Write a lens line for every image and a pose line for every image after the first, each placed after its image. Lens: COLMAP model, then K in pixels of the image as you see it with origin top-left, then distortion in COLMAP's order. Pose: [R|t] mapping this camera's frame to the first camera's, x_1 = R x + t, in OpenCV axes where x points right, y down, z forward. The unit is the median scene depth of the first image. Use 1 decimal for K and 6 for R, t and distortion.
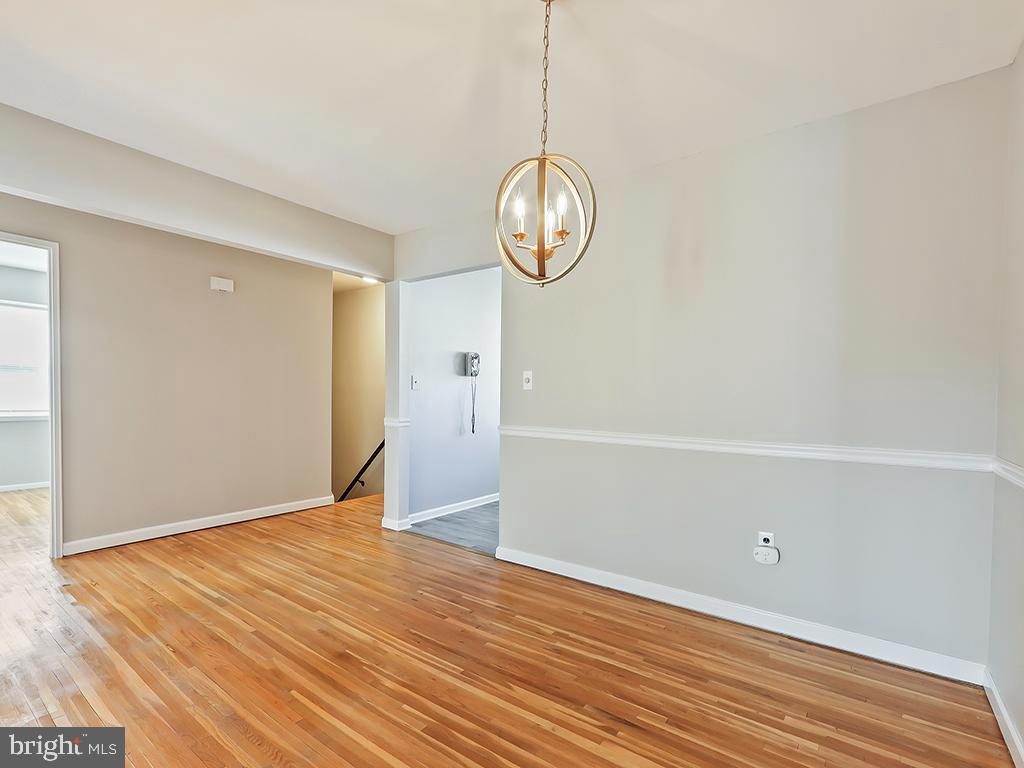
lens RADIAL K [[484.4, 0, 506.2], [0, 484.4, 392.3], [0, 0, 1]] dist [0.005842, -0.000225]
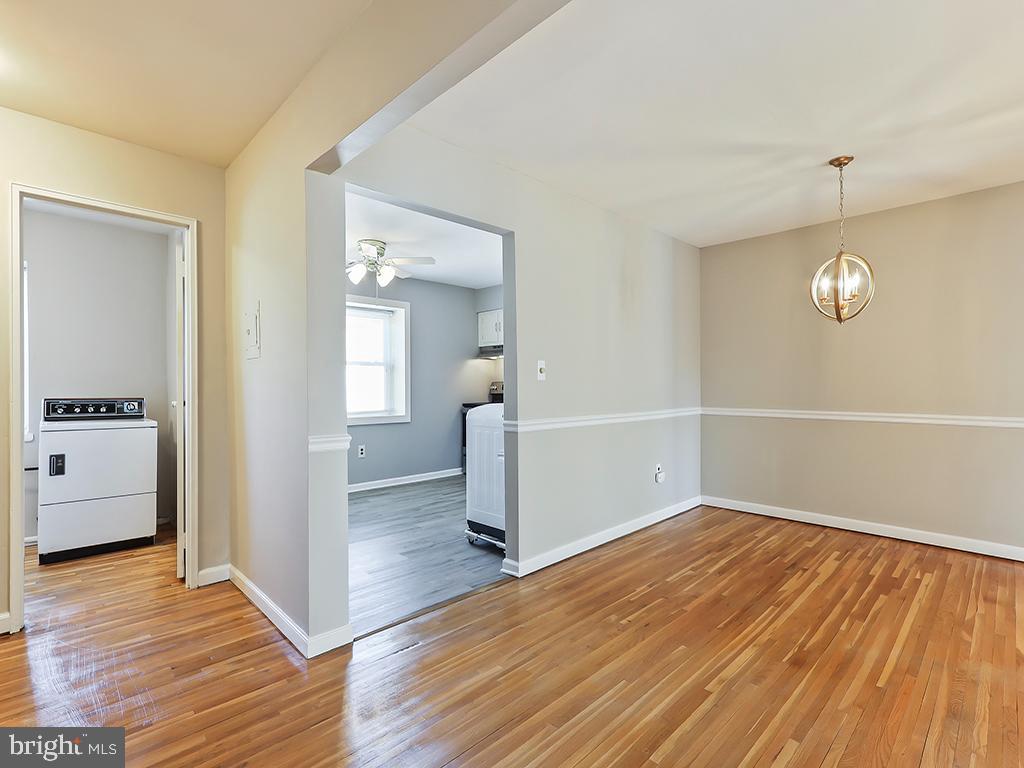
lens RADIAL K [[484.4, 0, 496.0], [0, 484.4, 386.8], [0, 0, 1]] dist [0.005842, -0.000225]
pose [[0.173148, -0.016683, 0.984755, -1.254756], [-0.000651, 0.999854, 0.017054, -0.012142], [-0.984896, -0.003593, 0.173112, 1.299166]]
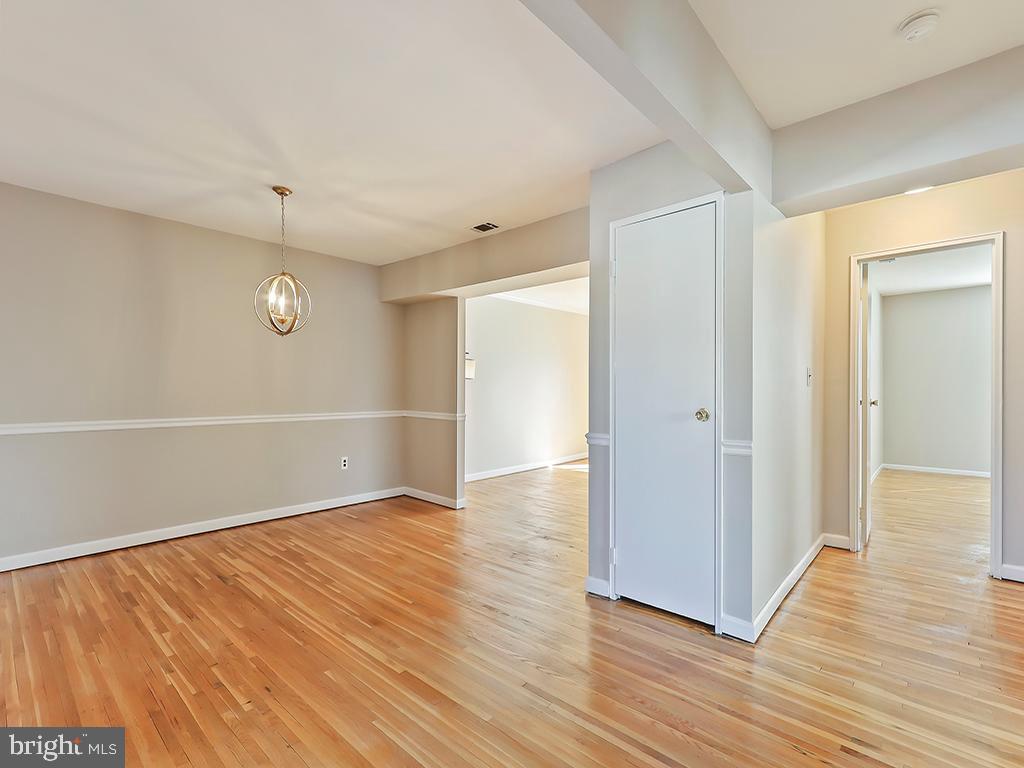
lens RADIAL K [[484.4, 0, 509.2], [0, 484.4, 391.0], [0, 0, 1]] dist [0.005842, -0.000225]
pose [[-0.995128, -0.012015, 0.097860, -0.691442], [-0.012392, 0.999918, -0.003238, 0.000158], [-0.097813, -0.004435, -0.995195, 1.928618]]
